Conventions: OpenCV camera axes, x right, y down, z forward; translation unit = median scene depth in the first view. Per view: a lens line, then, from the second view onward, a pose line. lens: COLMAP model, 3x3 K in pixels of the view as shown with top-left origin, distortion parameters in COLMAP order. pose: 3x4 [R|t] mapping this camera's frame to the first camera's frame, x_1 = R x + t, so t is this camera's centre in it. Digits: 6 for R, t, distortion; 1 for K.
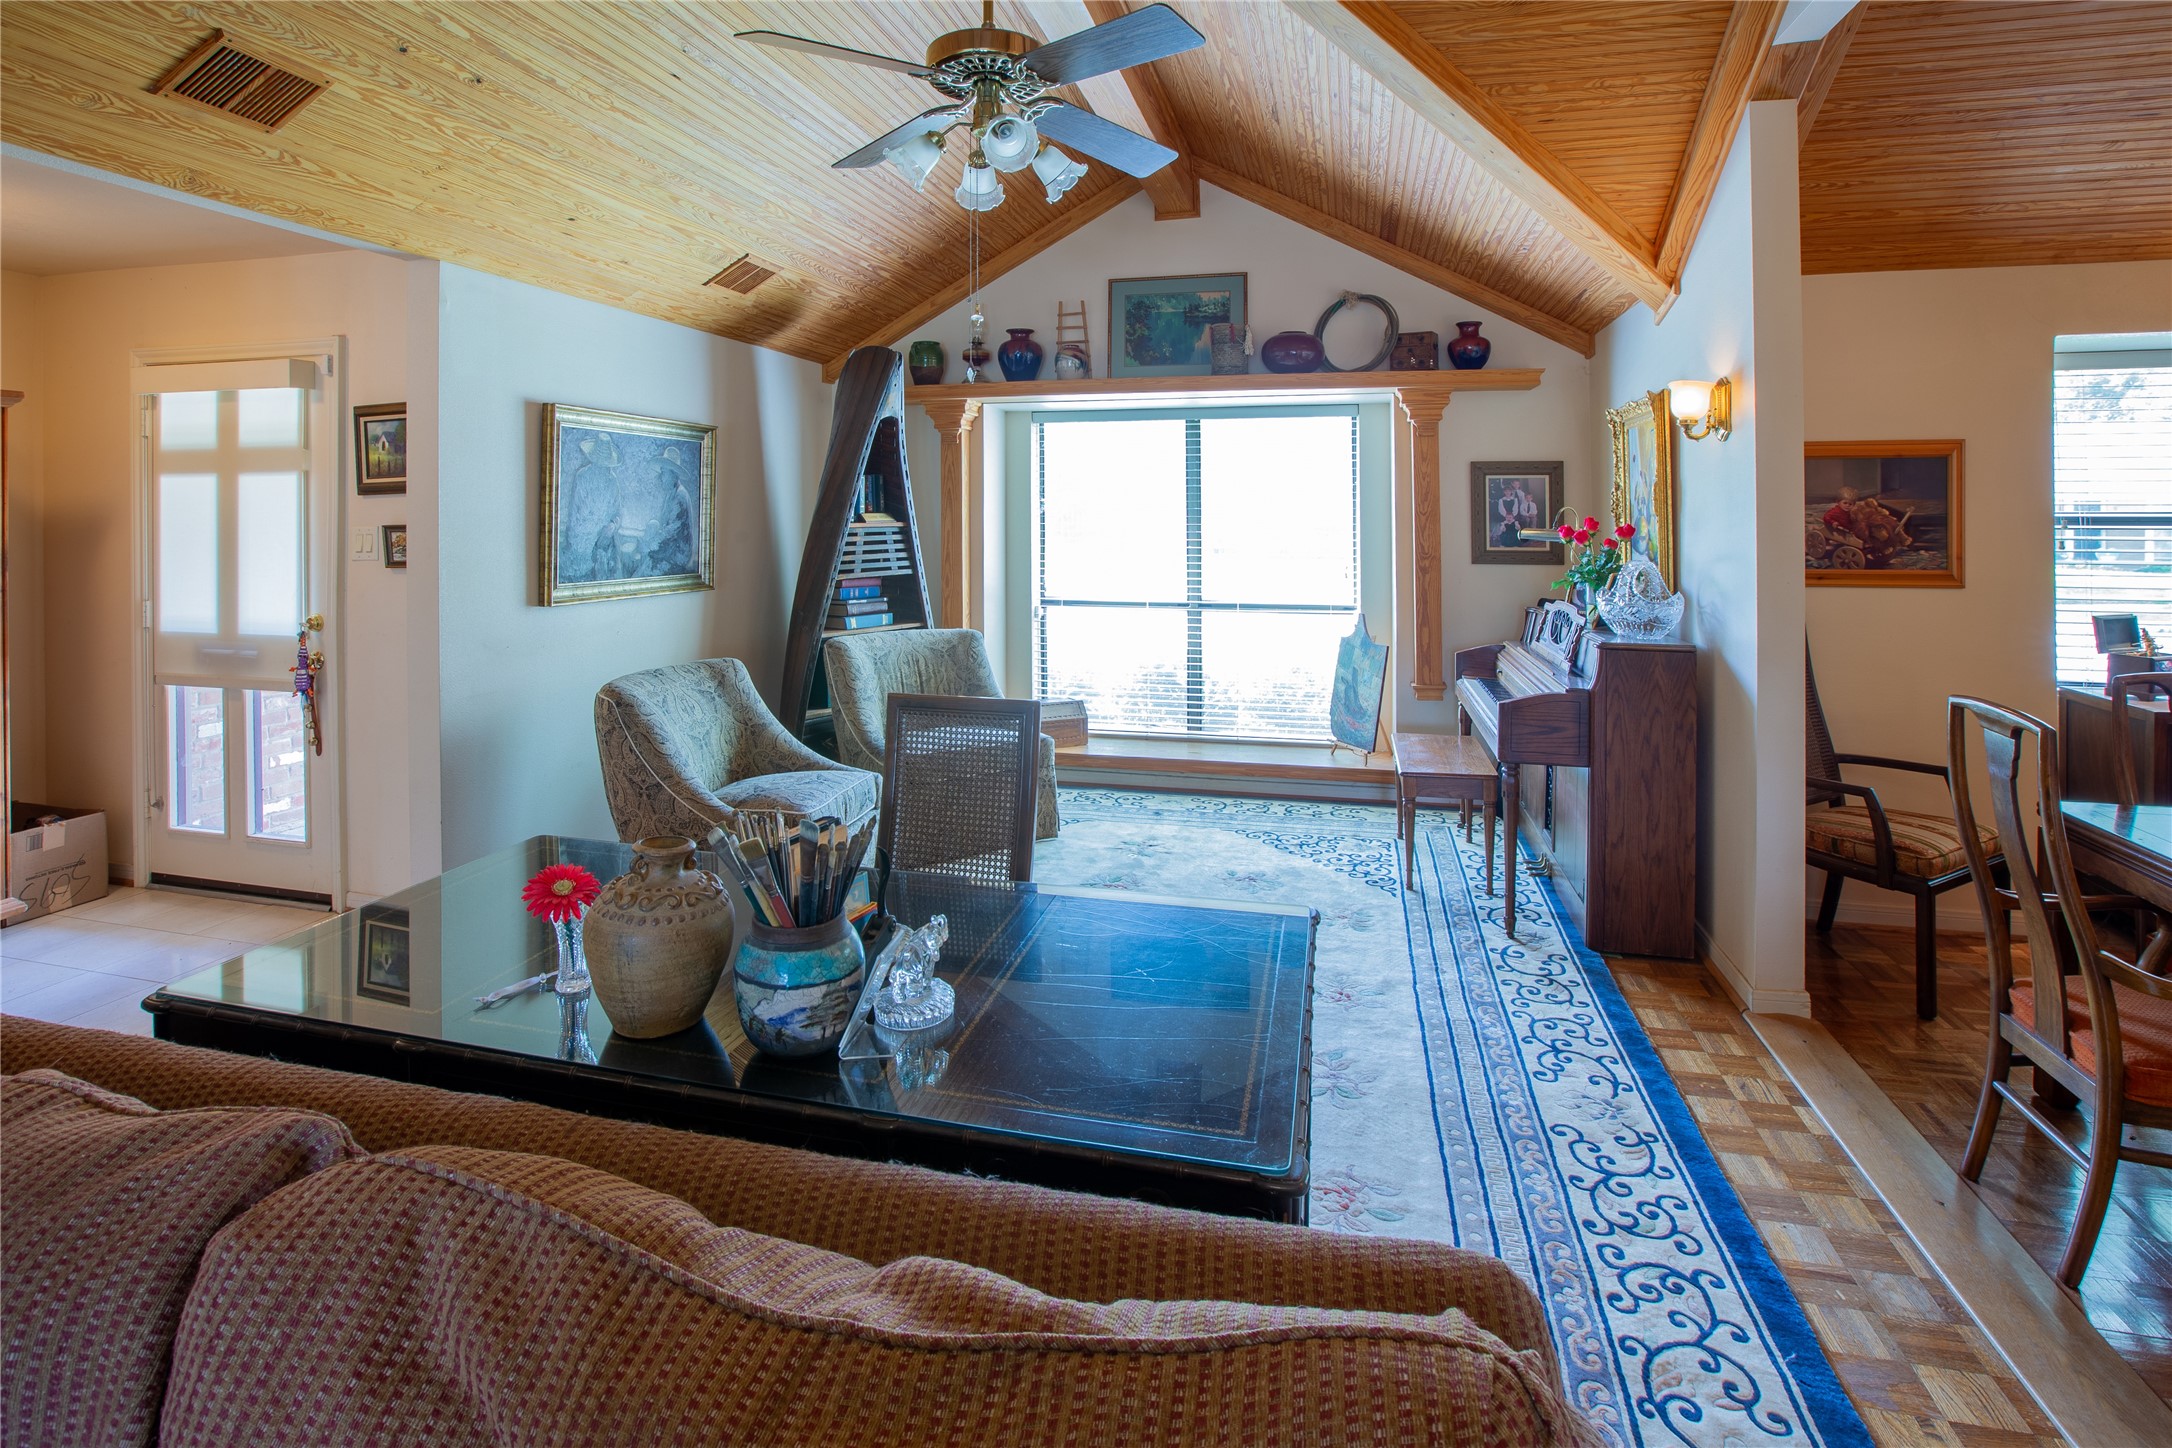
lens RADIAL K [[1073.0, 0, 1073.3], [0, 1073.0, 539.1], [0, 0, 1]] dist [-0.045533, 0.012145]
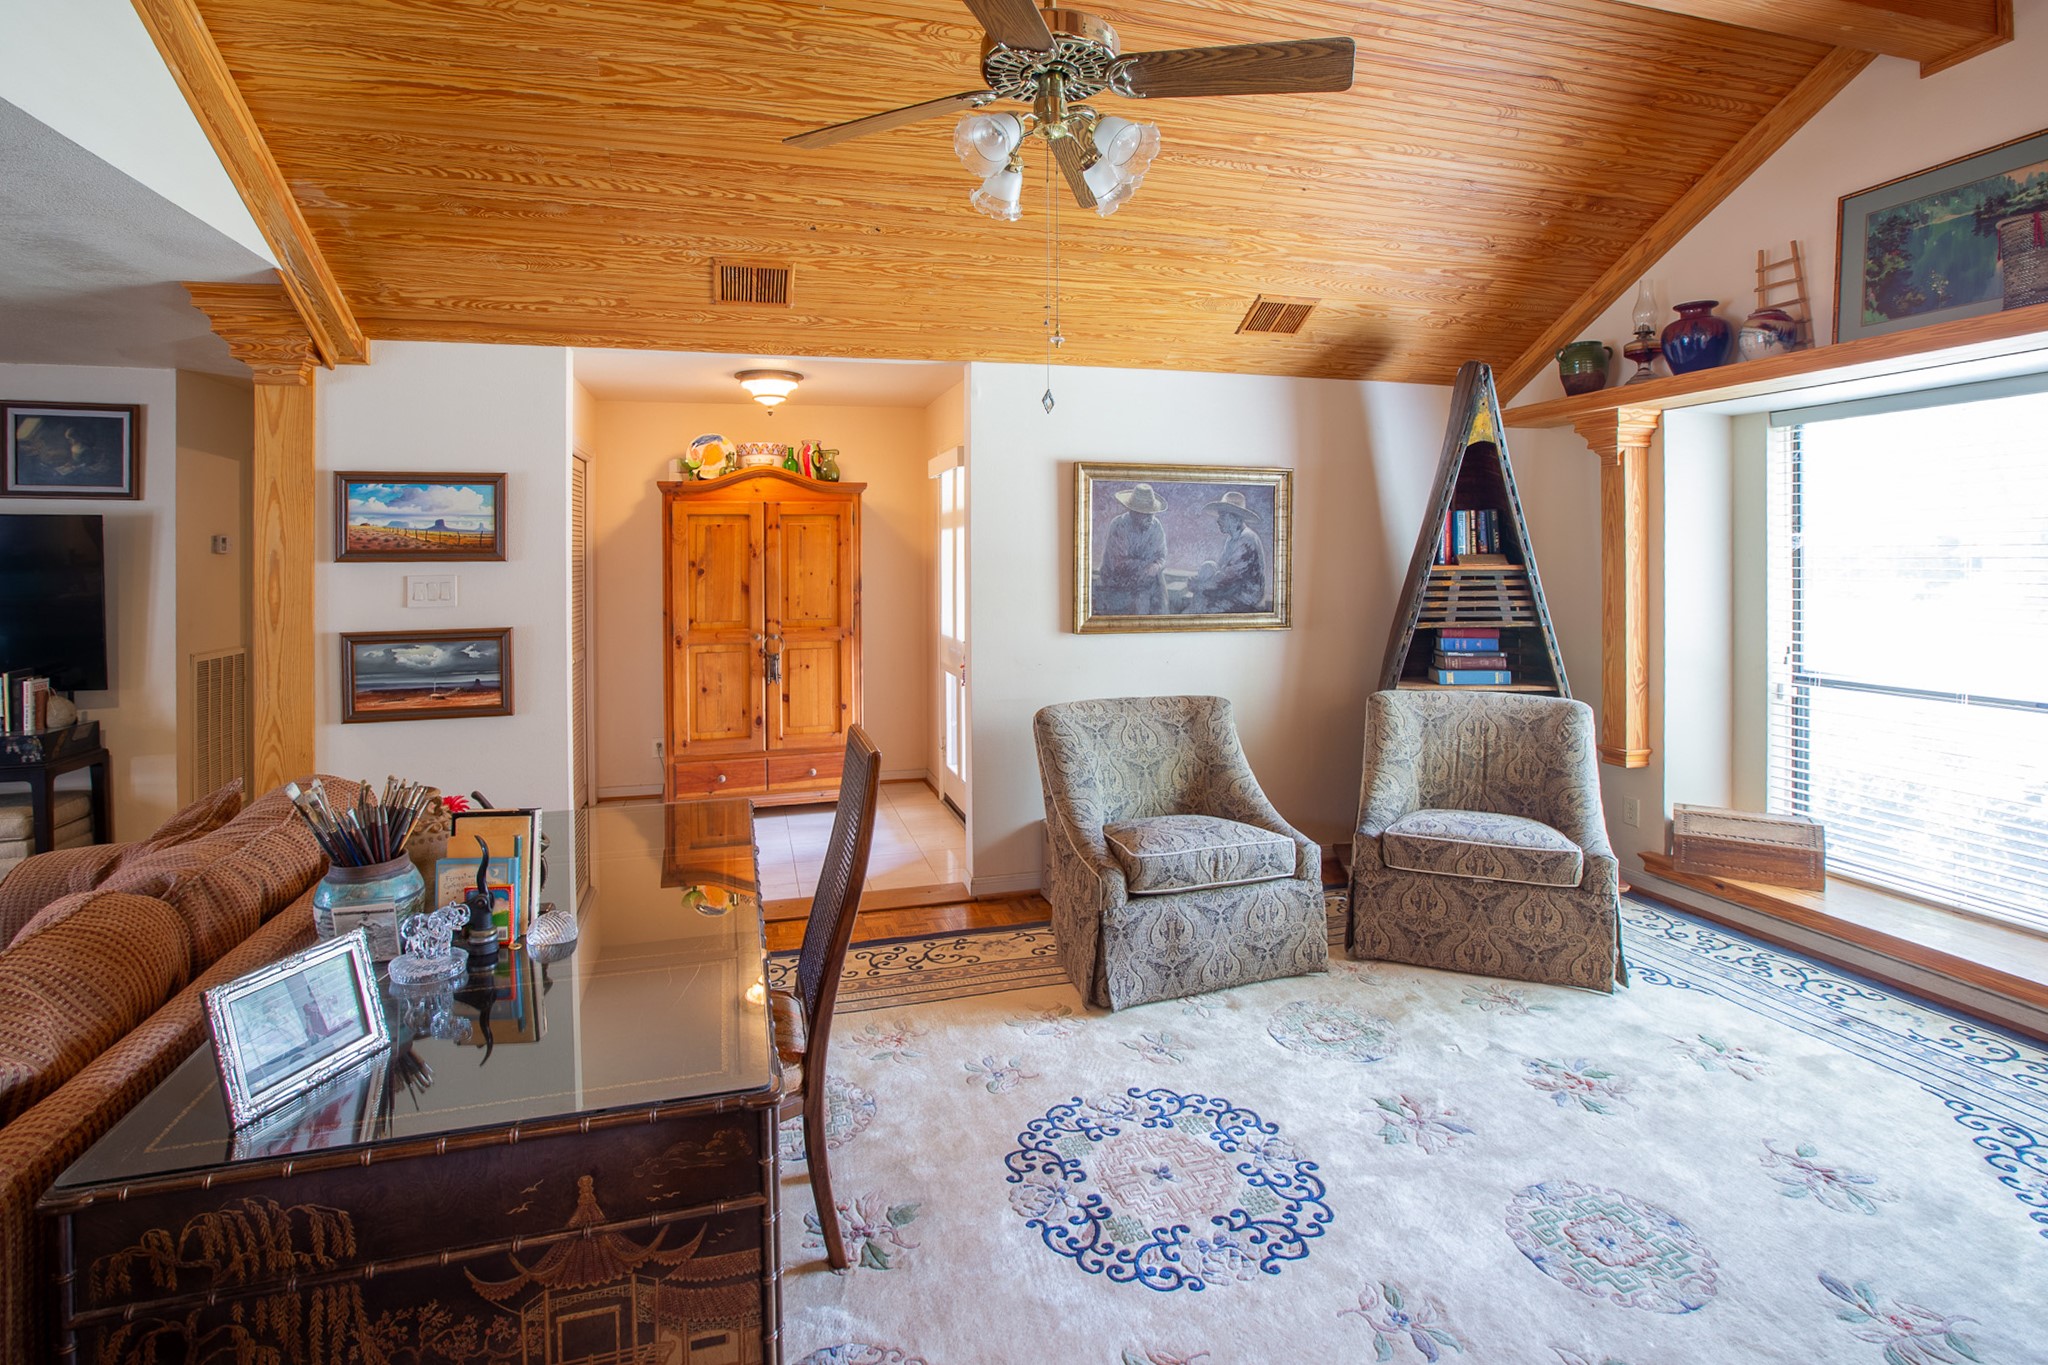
lens RADIAL K [[988.4, 0, 1033.7], [0, 988.4, 578.4], [0, 0, 1]] dist [-0.042710, 0.021011]
pose [[0.509493, 0.017516, -0.860296, 0.303800], [-0.016259, 0.999810, 0.010727, -0.006728], [0.860321, 0.008522, 0.509681, 0.277530]]
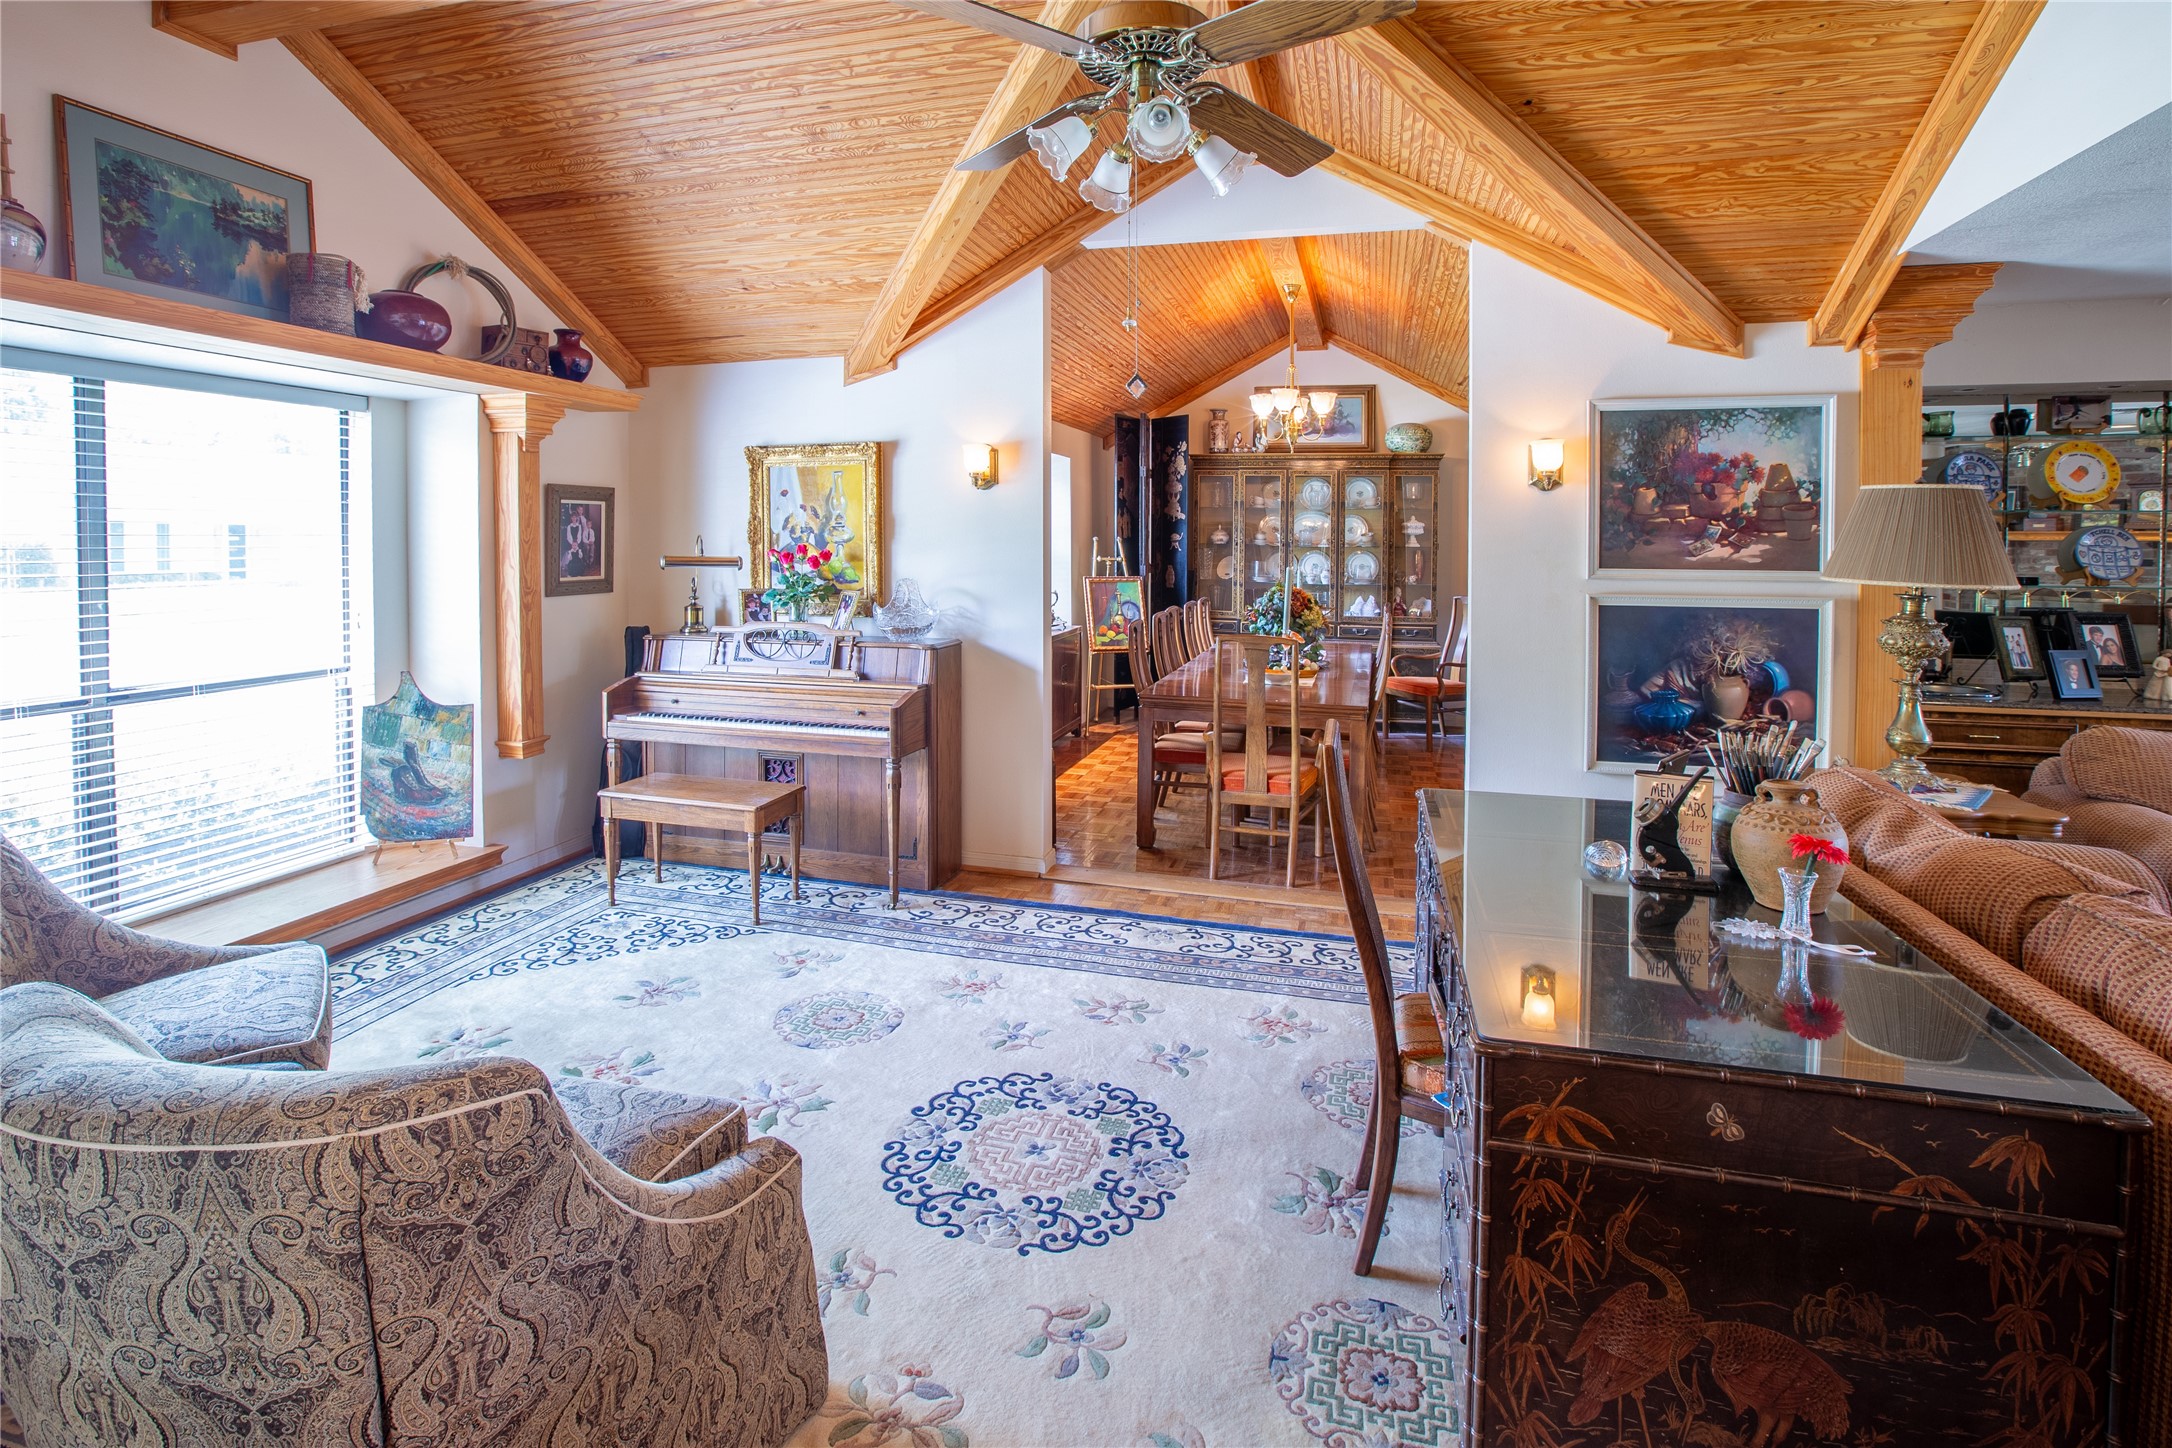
lens RADIAL K [[1064.8, 0, 1079.4], [0, 1064.8, 579.4], [0, 0, 1]] dist [-0.077494, 0.053671]
pose [[0.035901, -0.041511, 0.998493, -0.472614], [0.022136, 0.998925, 0.040733, -0.016894], [-0.999110, 0.020641, 0.036781, 0.499837]]
